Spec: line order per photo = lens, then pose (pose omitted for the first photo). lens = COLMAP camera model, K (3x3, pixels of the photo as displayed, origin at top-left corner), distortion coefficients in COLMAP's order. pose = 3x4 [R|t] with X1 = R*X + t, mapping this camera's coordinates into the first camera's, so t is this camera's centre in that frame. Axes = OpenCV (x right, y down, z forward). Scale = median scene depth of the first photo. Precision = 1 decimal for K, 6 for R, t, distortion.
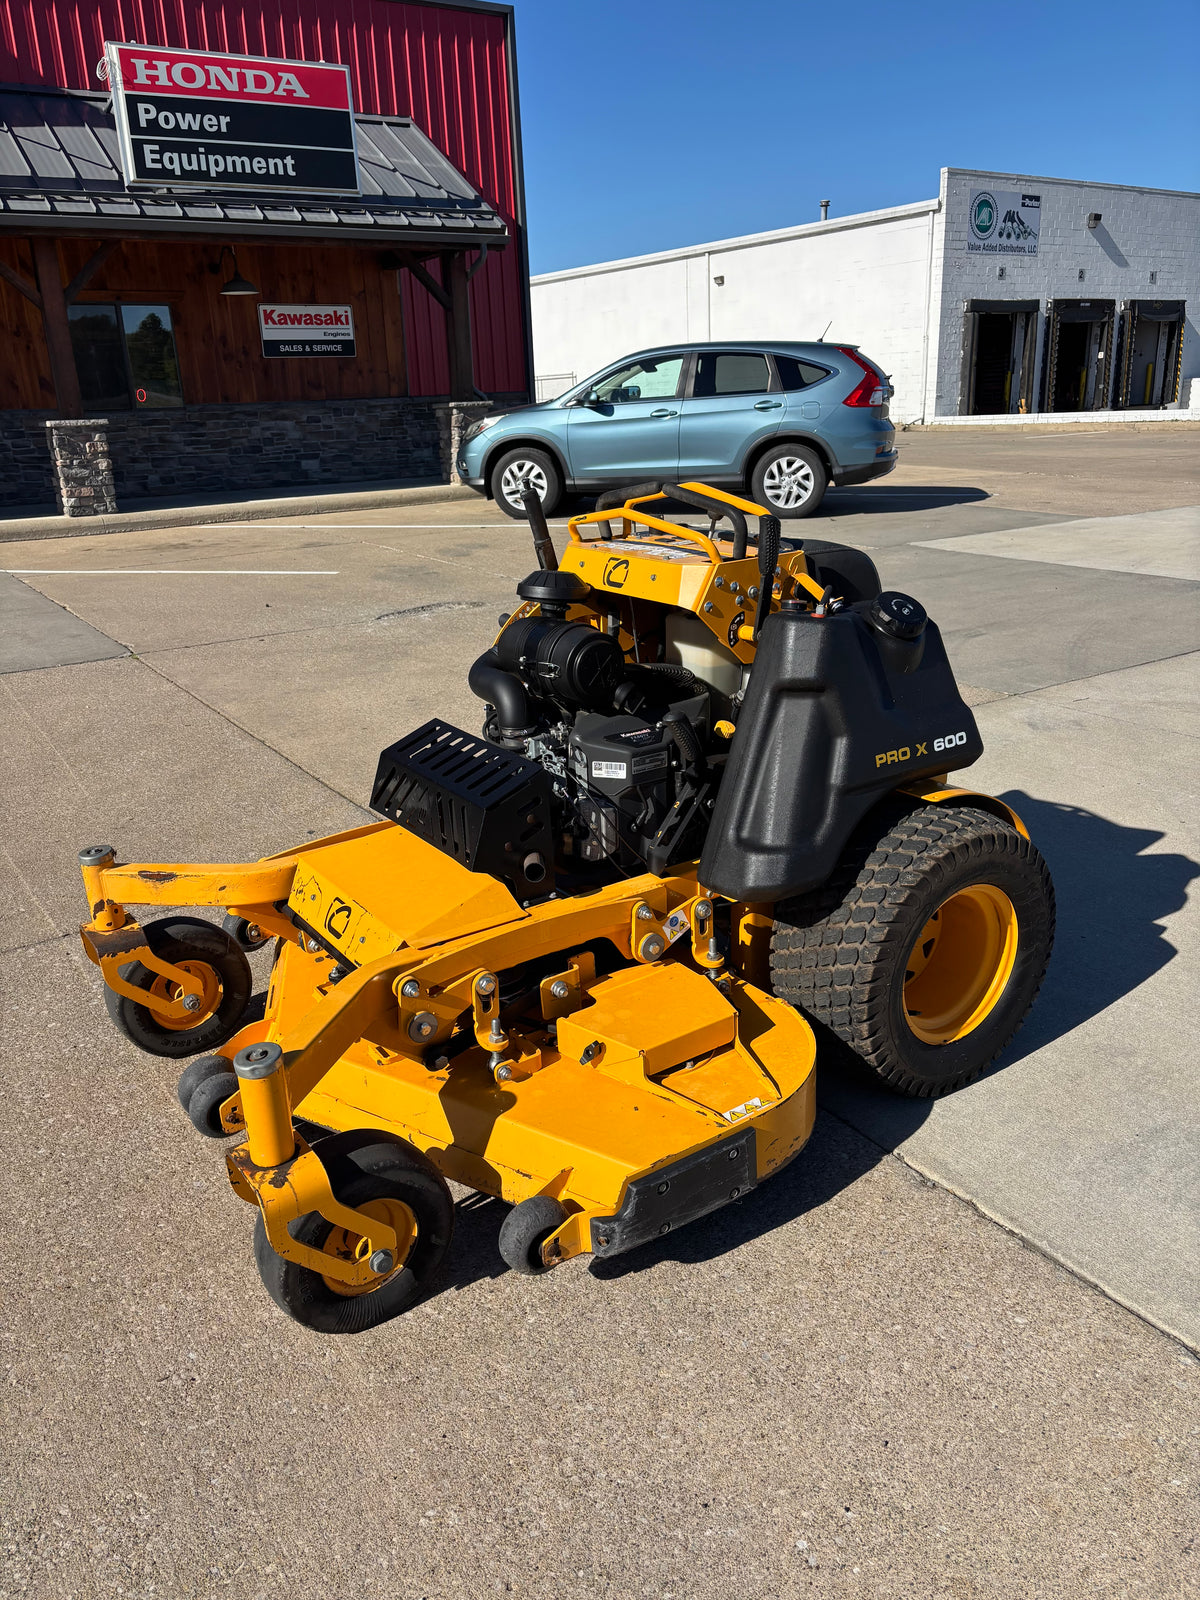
lens RADIAL K [[1202.1, 0, 583.2], [0, 1202.1, 814.1], [0, 0, 1]] dist [0.046708, -0.047968]
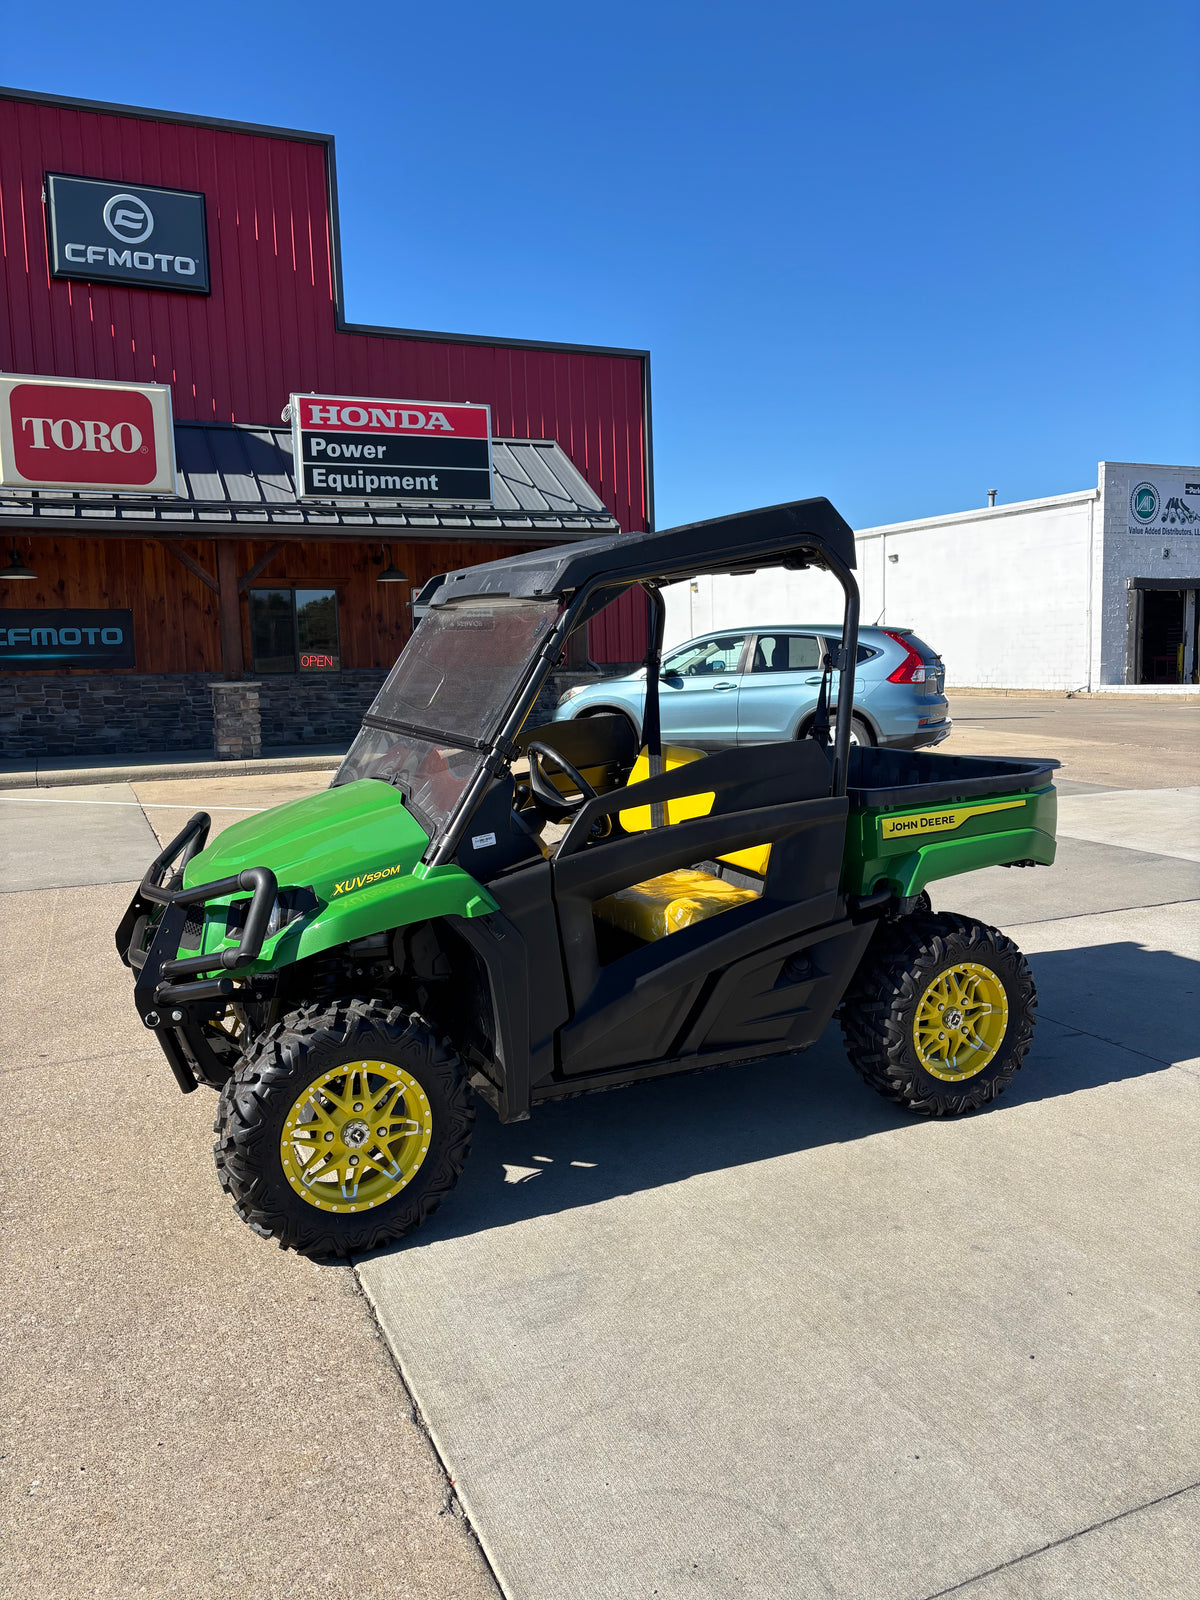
lens RADIAL K [[1202.1, 0, 604.4], [0, 1202.1, 813.1], [0, 0, 1]] dist [0.046708, -0.047968]
pose [[0.986065, 0.036174, -0.162380, 0.132494], [-0.067977, 0.978482, -0.194812, 0.006574], [0.151839, 0.203135, 0.967306, -0.062175]]
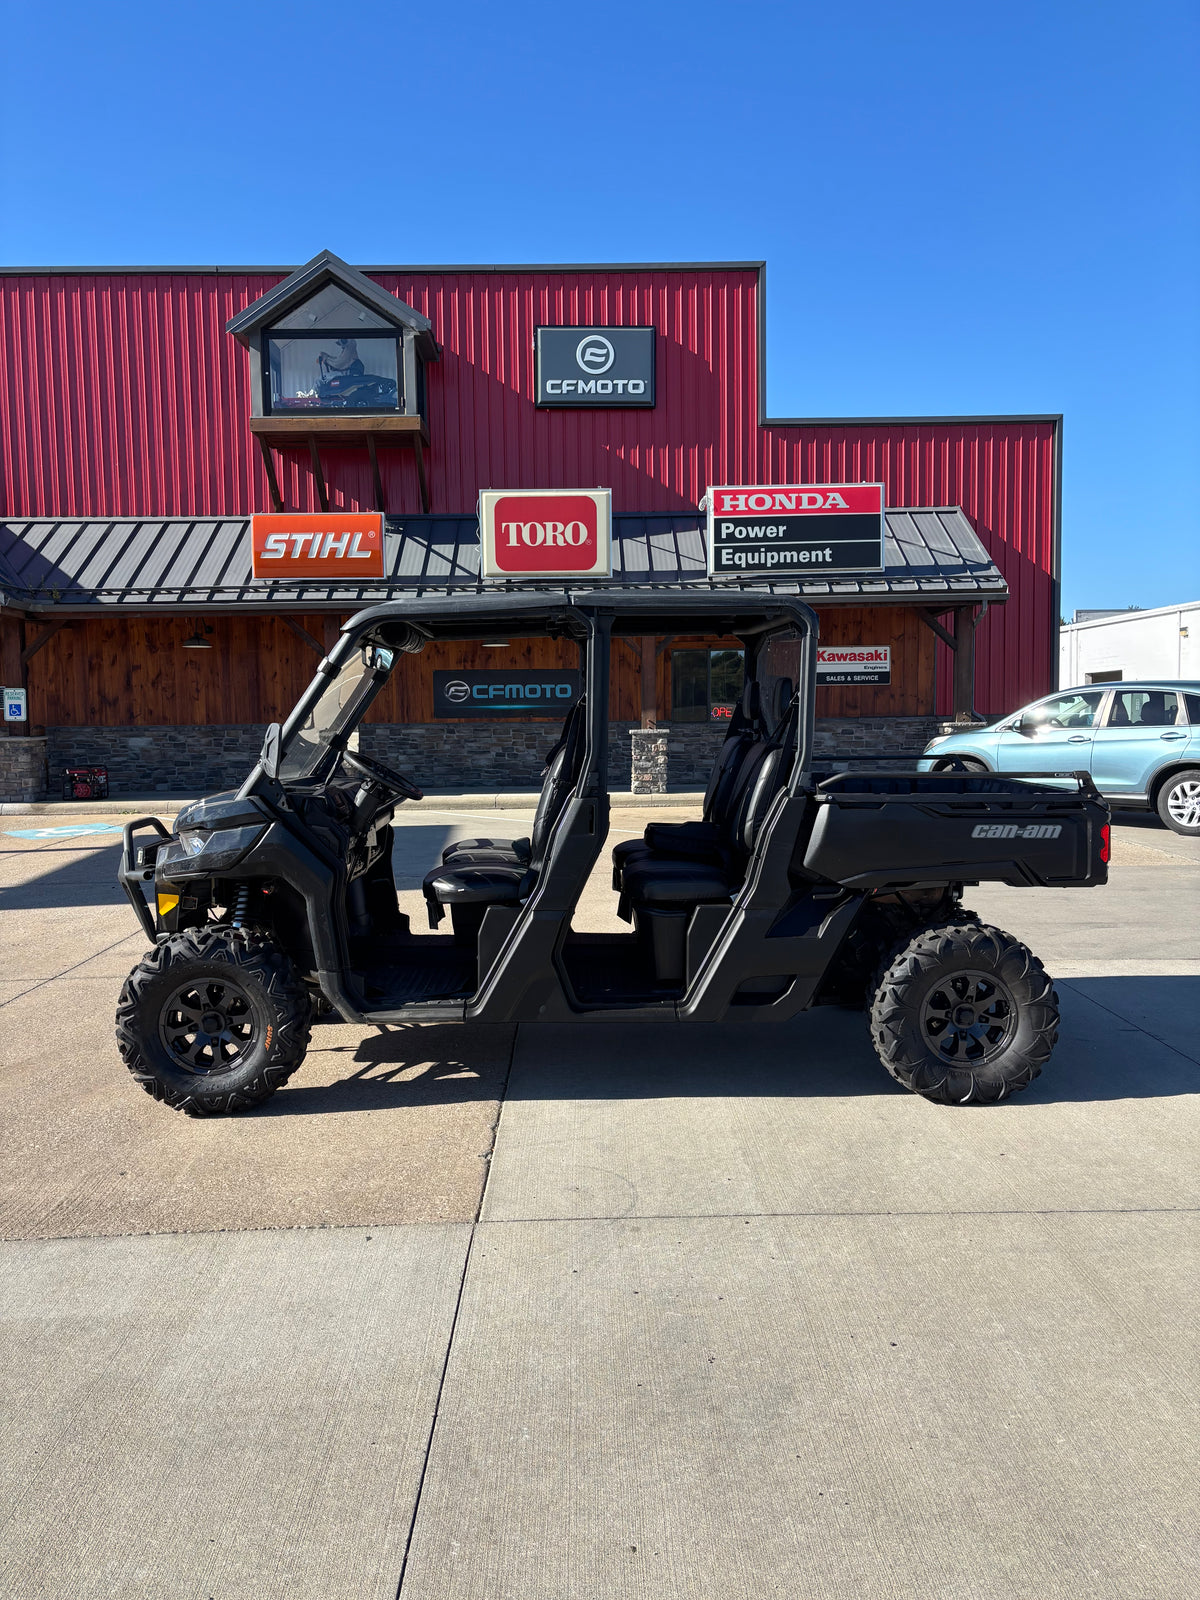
lens RADIAL K [[1202.1, 0, 591.4], [0, 1202.1, 813.5], [0, 0, 1]] dist [0.046708, -0.047968]
pose [[0.838179, 0.072419, -0.540565, 0.289296], [-0.197501, 0.964179, -0.177066, 0.033444], [0.508379, 0.255175, 0.822458, -0.166506]]
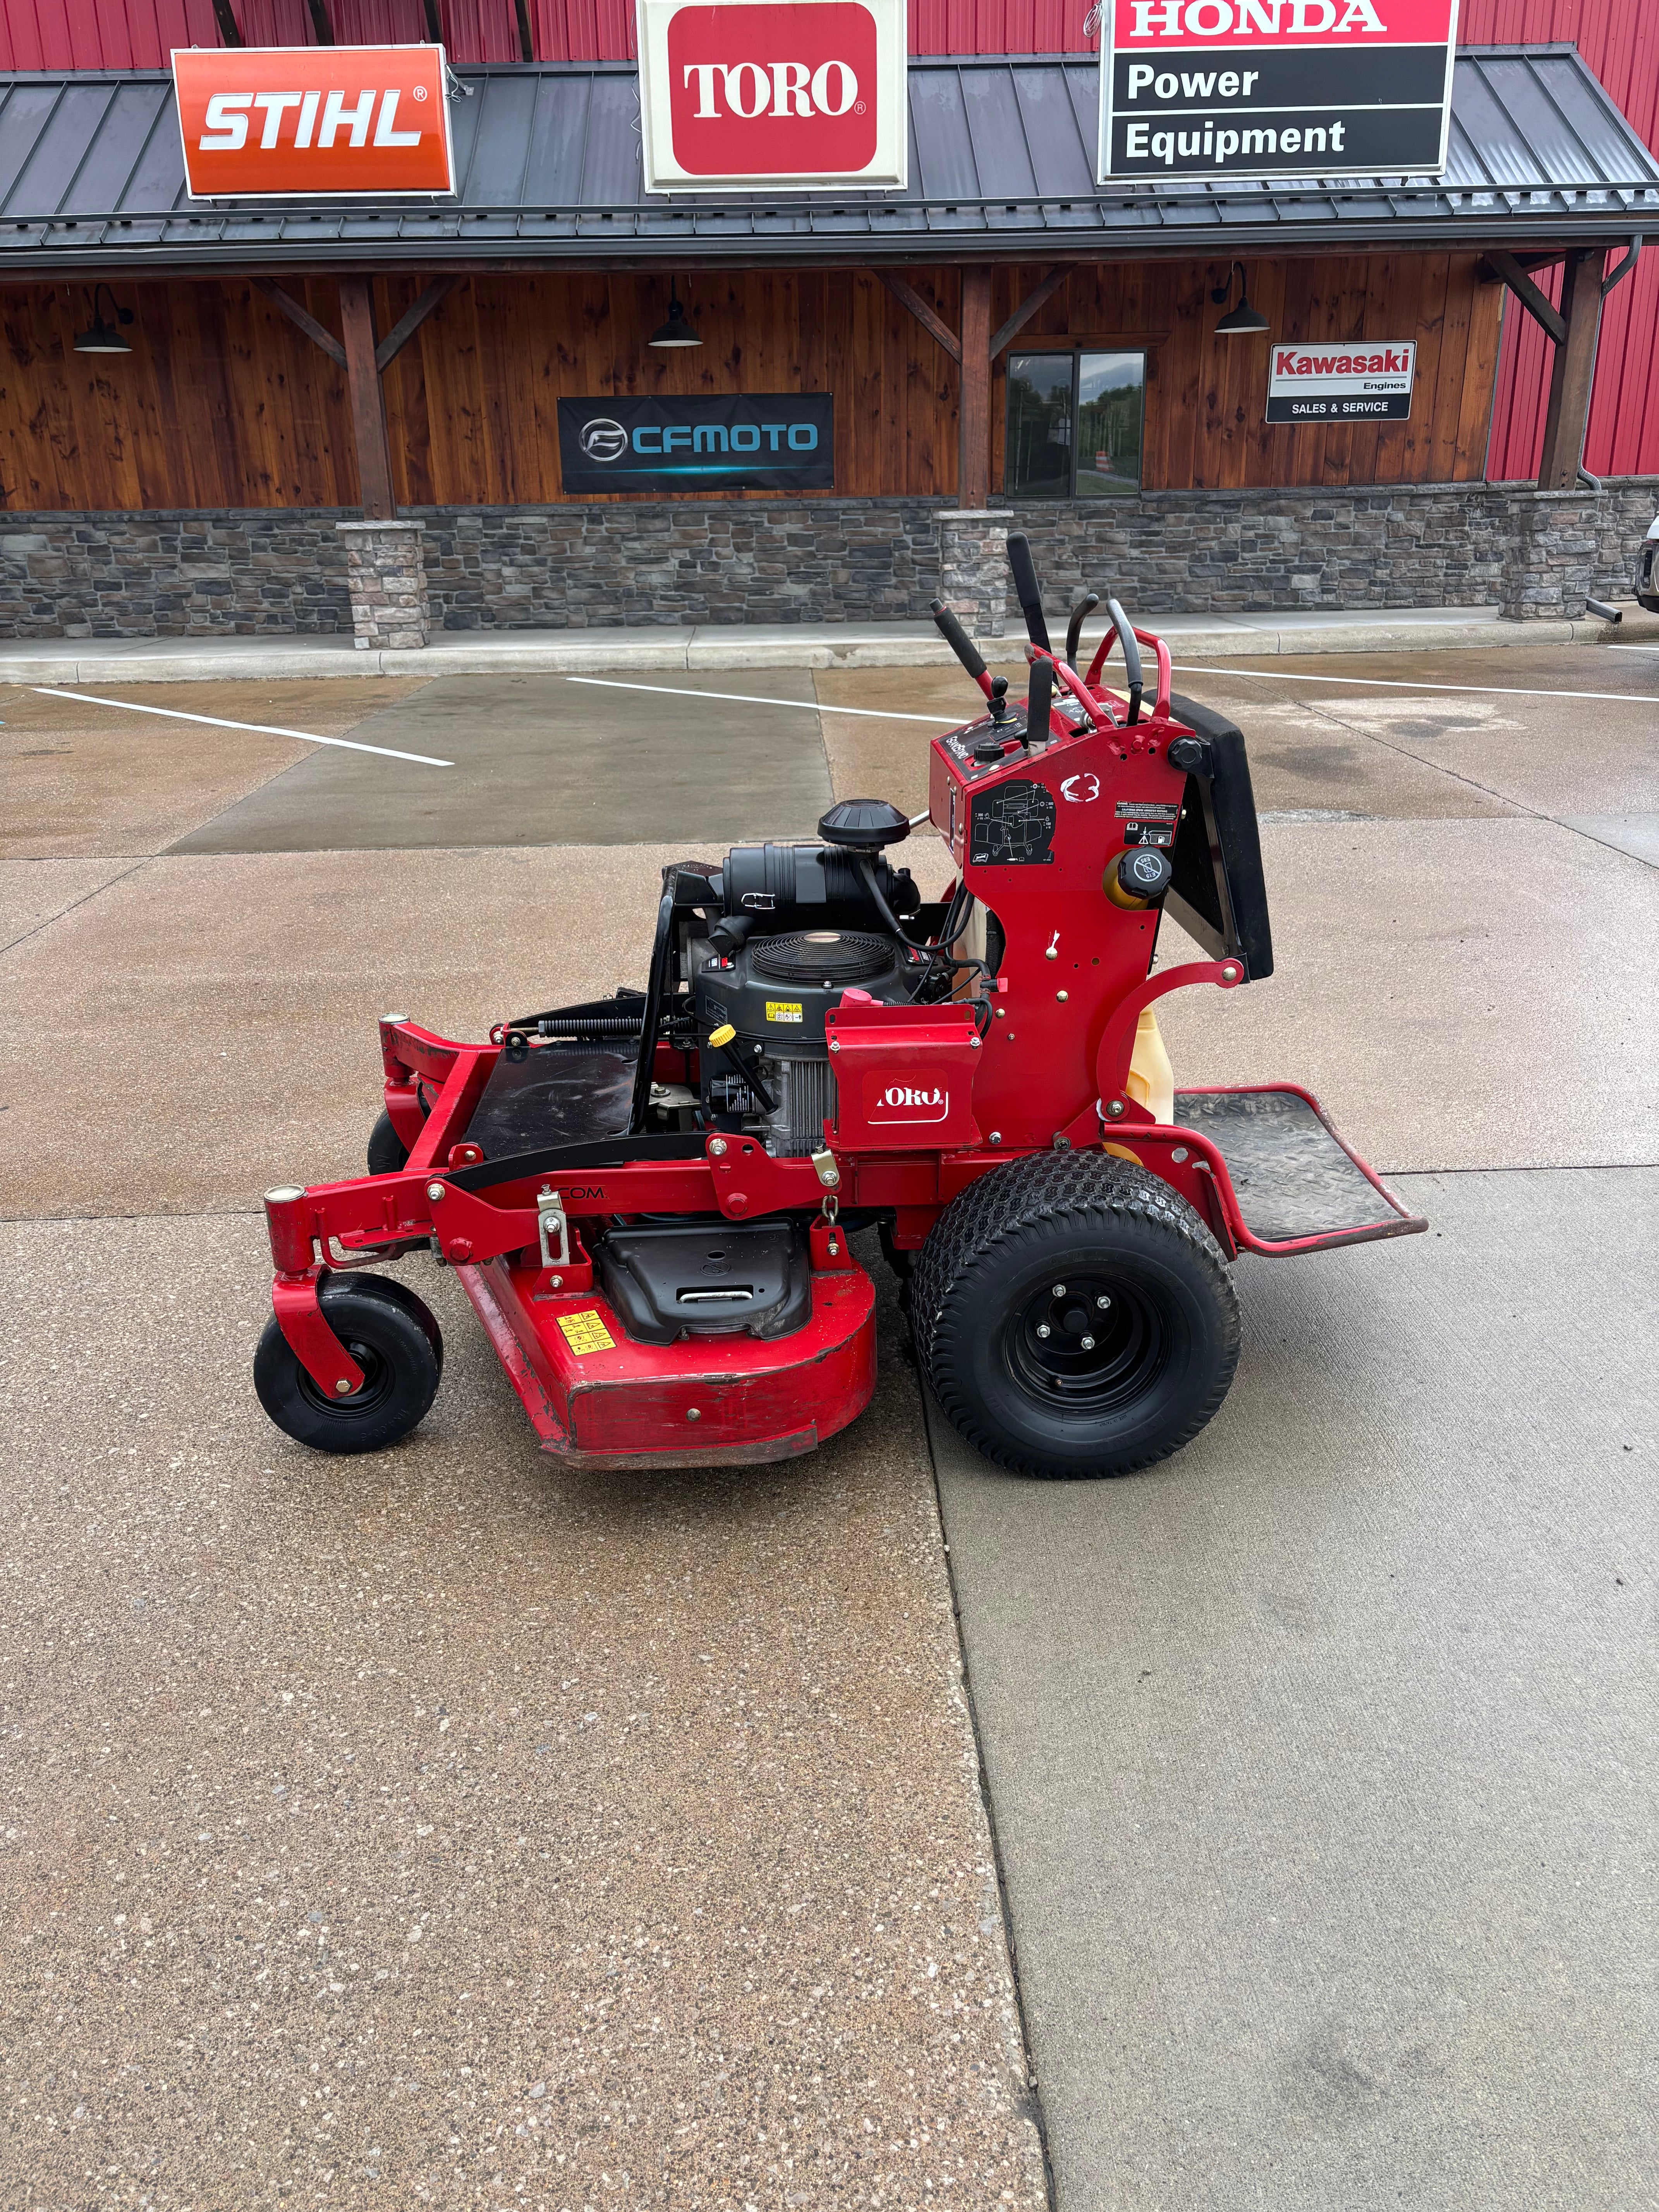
lens RADIAL K [[1661.9, 0, 823.1], [0, 1661.9, 1117.9], [0, 0, 1]] dist [0.046708, -0.047968]
pose [[0.848429, 0.203192, -0.488756, 0.085736], [-0.185627, 0.978958, 0.084755, -0.025492], [0.495693, 0.018818, 0.868294, 0.056742]]
